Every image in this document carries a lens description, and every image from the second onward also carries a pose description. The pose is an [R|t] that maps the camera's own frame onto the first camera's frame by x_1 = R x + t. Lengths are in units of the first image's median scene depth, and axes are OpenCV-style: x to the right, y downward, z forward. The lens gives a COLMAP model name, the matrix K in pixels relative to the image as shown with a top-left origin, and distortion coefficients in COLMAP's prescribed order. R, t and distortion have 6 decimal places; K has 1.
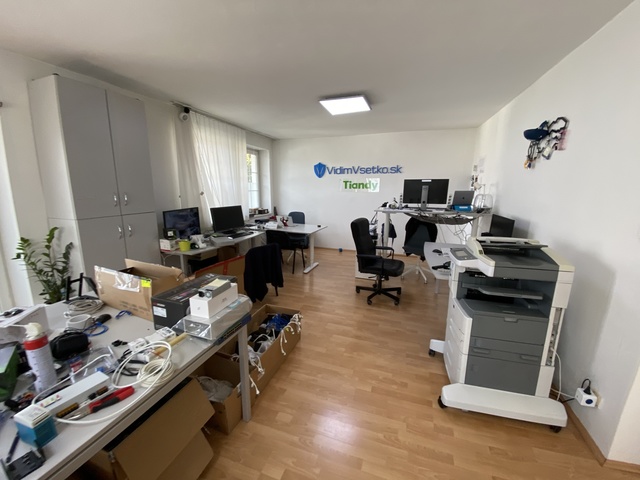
lens RADIAL K [[250.6, 0, 320.0], [0, 250.6, 240.0], [0, 0, 1]] dist [0.000734, -0.015345]
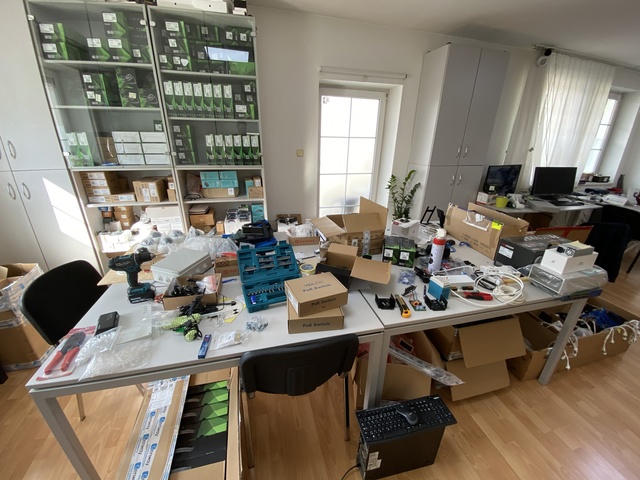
lens RADIAL K [[250.6, 0, 320.0], [0, 250.6, 240.0], [0, 0, 1]] dist [0.000734, -0.015345]
pose [[0.528586, 0.311724, -0.789572, -0.119424], [-0.177779, 0.950160, 0.256108, 0.054362], [0.830055, 0.004995, 0.557659, -0.225807]]
